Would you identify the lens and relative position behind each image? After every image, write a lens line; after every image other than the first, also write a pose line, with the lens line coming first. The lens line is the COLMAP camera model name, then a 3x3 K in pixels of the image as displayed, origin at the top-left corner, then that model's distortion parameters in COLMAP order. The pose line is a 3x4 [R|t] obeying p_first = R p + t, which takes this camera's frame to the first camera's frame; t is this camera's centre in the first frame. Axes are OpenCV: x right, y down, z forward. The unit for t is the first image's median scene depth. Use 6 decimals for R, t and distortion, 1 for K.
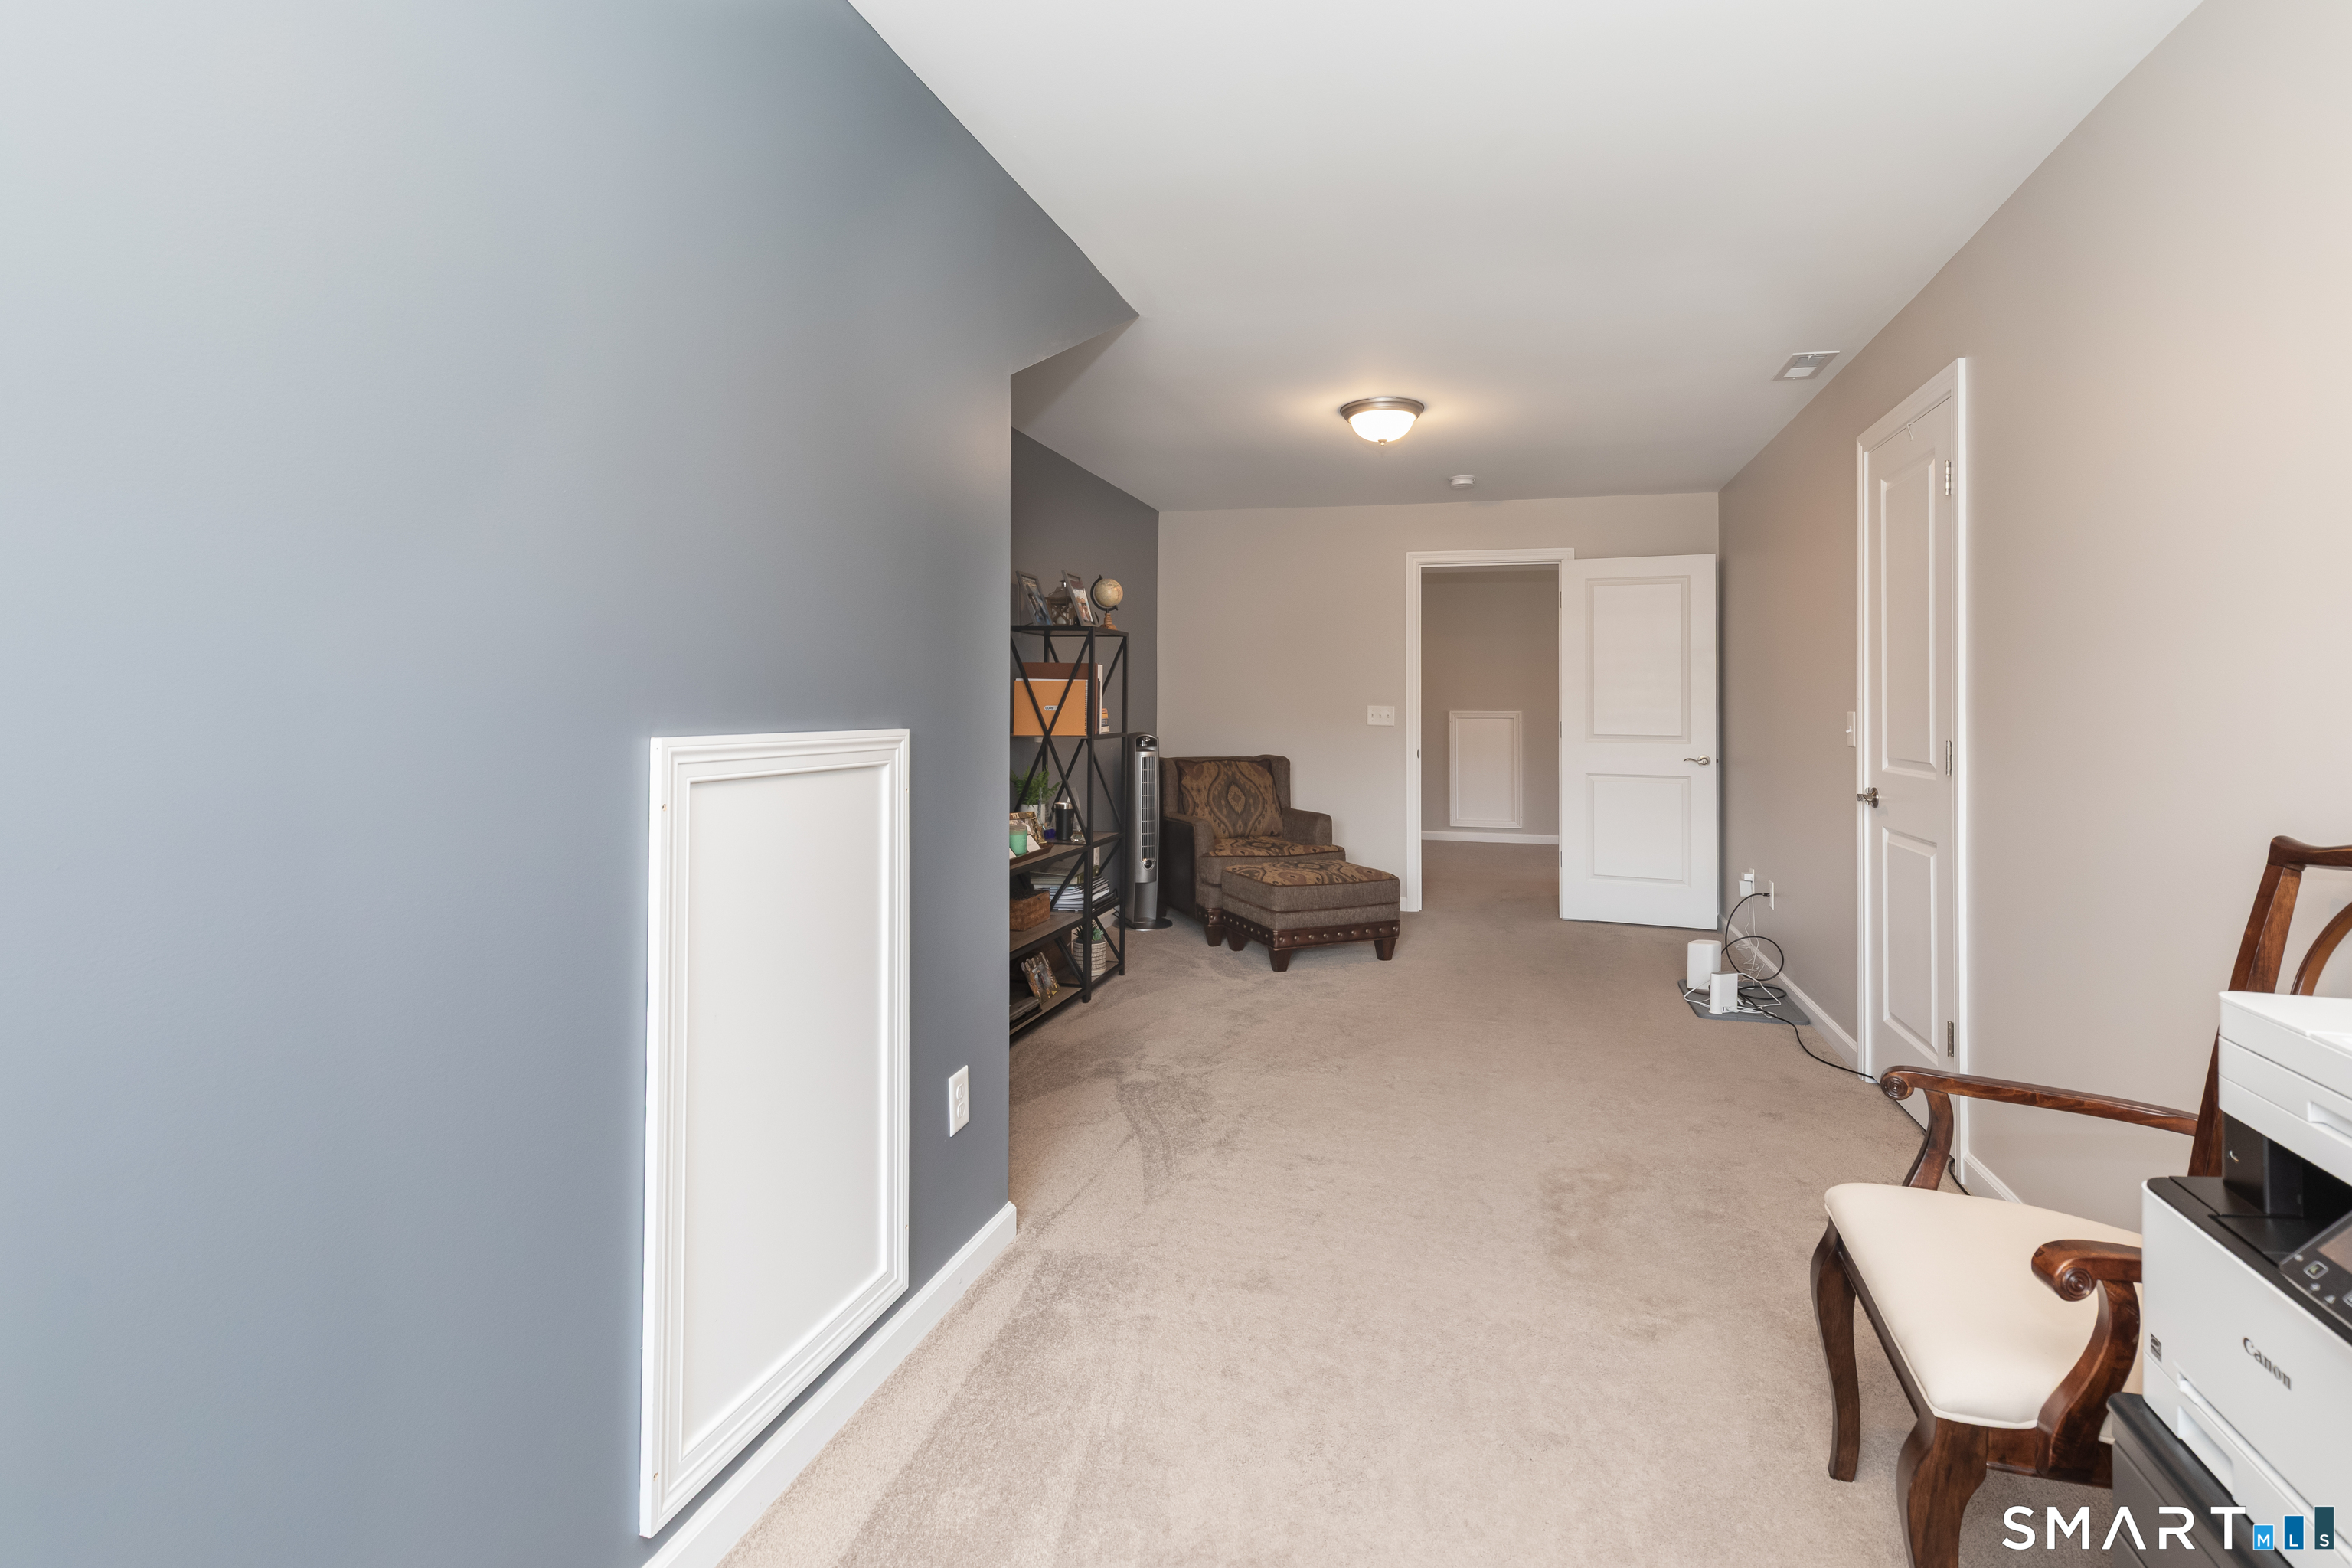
lens RADIAL K [[1090.3, 0, 1181.1], [0, 1090.3, 736.3], [0, 0, 1]] dist [-0.000190, -0.000161]
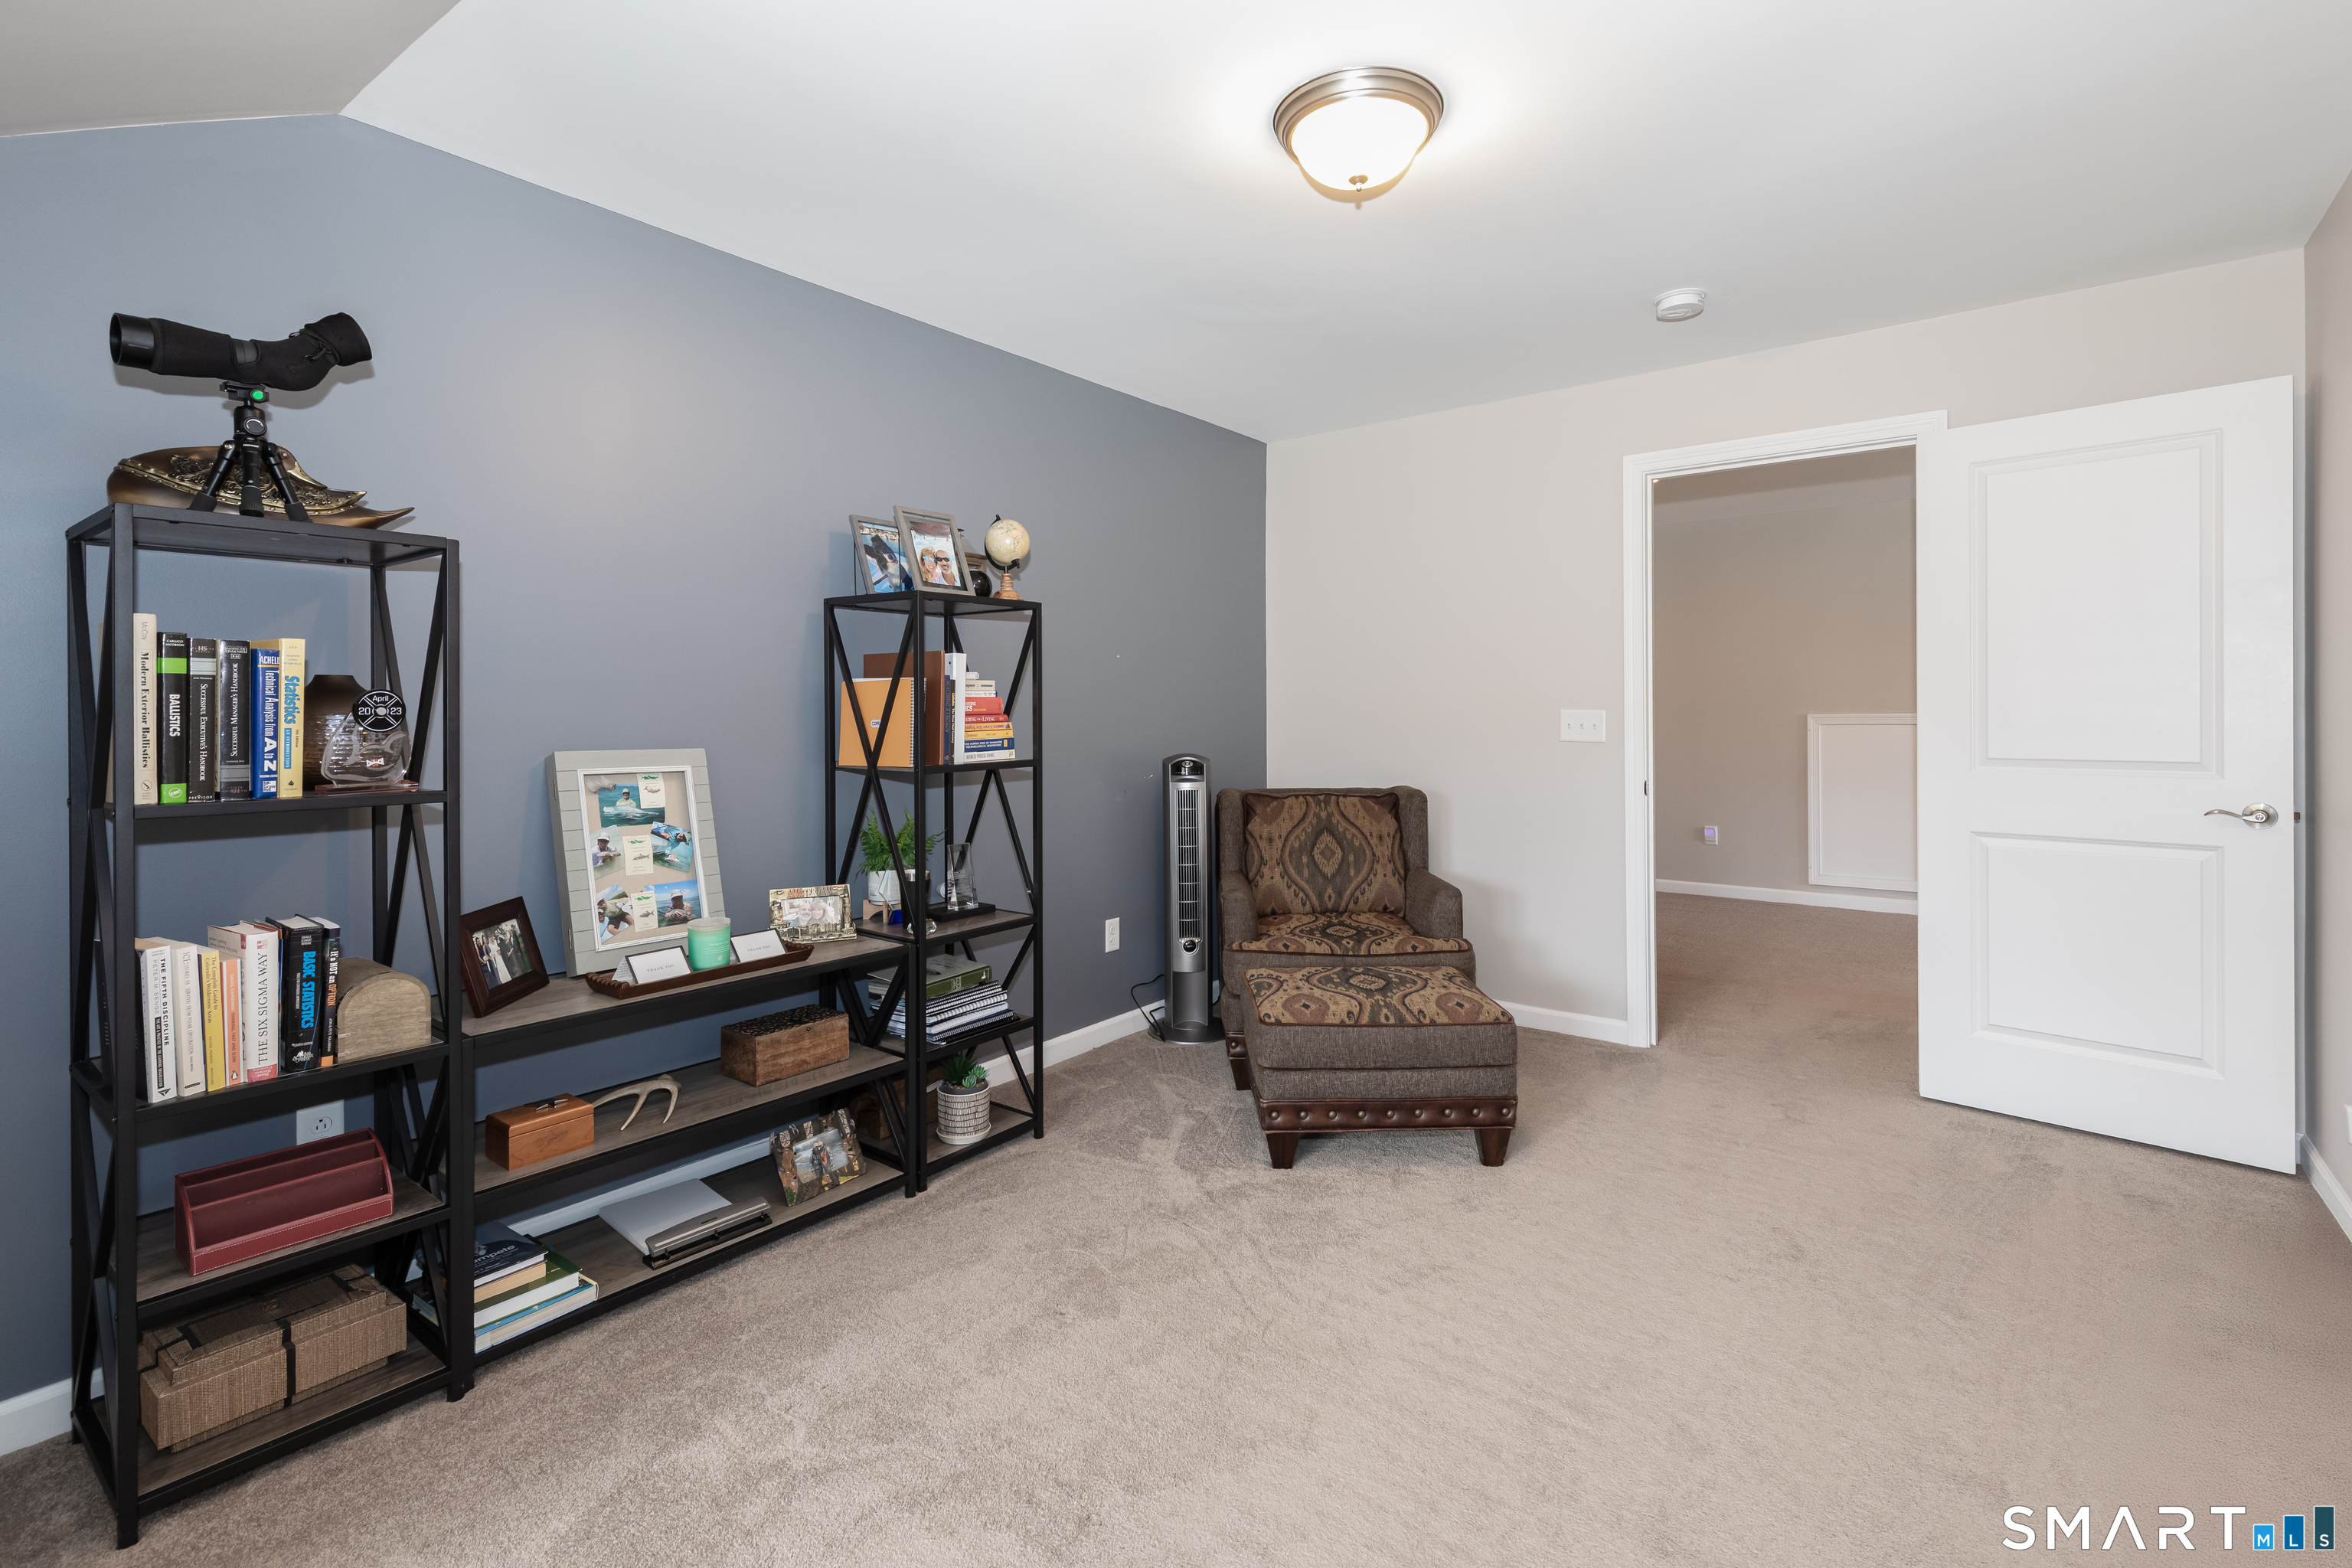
lens RADIAL K [[1046.1, 0, 1170.3], [0, 1046.1, 744.9], [0, 0, 1]] dist [-0.000596, -0.001248]
pose [[0.920585, -0.003840, -0.390523, 0.215537], [0.004382, 0.999990, 0.000499, -0.009714], [0.390518, -0.002171, 0.920593, 0.389136]]
